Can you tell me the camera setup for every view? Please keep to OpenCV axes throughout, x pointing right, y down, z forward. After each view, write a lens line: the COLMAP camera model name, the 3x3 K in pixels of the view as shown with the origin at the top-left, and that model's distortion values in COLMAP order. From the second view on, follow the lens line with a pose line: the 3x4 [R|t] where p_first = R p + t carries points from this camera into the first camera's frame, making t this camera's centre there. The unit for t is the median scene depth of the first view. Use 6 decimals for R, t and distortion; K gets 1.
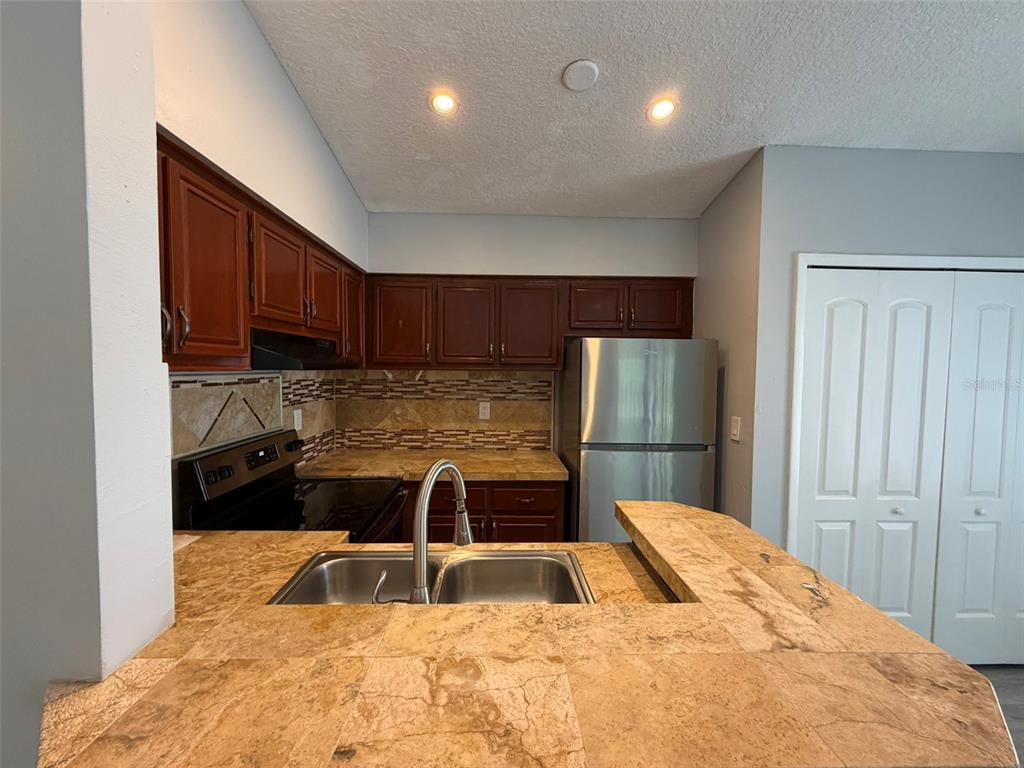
lens RADIAL K [[408.2, 0, 507.7], [0, 408.2, 383.6], [0, 0, 1]] dist [0.000446, 0.000263]
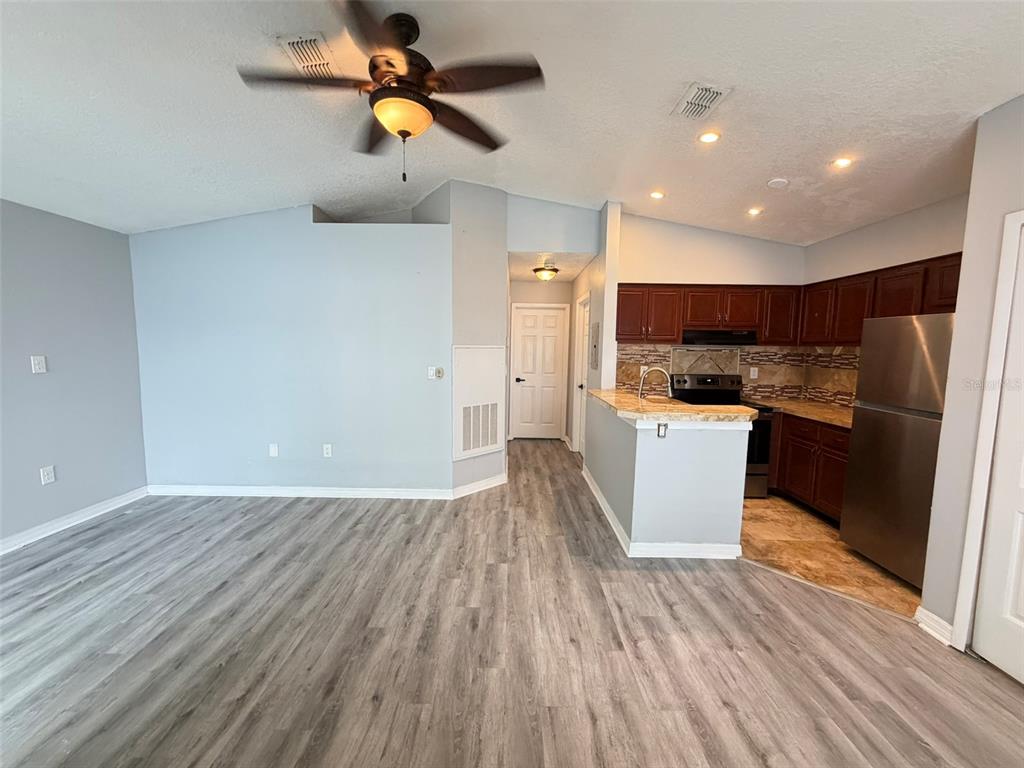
lens RADIAL K [[408.2, 0, 510.5], [0, 408.2, 383.7], [0, 0, 1]] dist [0.000446, 0.000263]
pose [[-0.032107, 0.083803, -0.995965, 1.777155], [-0.053331, 0.994915, 0.085434, 0.047253], [0.998061, 0.055859, -0.027474, -0.089298]]
